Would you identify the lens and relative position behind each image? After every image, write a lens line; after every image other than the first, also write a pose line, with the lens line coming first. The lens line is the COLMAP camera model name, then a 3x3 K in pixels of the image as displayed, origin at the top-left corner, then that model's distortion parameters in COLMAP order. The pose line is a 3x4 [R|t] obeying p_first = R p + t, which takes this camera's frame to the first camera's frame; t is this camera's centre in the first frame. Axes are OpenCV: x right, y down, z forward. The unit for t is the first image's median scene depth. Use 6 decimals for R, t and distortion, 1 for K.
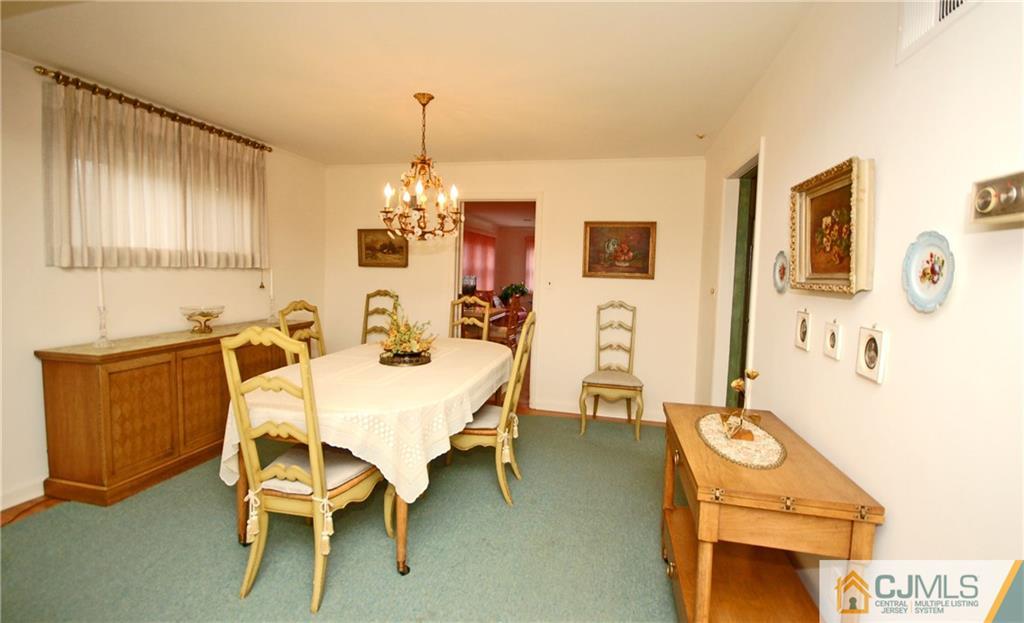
lens RADIAL K [[453.7, 0, 509.5], [0, 453.7, 304.9], [0, 0, 1]] dist [-0.000938, 0.000088]
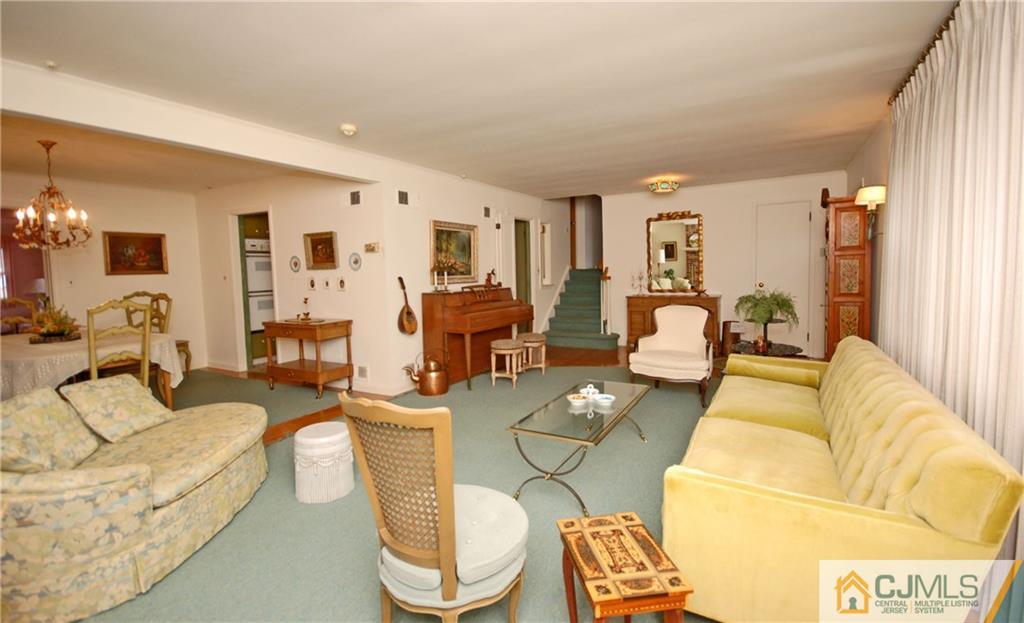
lens RADIAL K [[453.7, 0, 509.7], [0, 453.7, 305.9], [0, 0, 1]] dist [-0.000938, 0.000088]
pose [[0.293291, -0.112619, 0.949367, -1.115458], [0.105393, 0.990793, 0.084974, 0.052502], [-0.950196, 0.075135, 0.302461, -0.674308]]
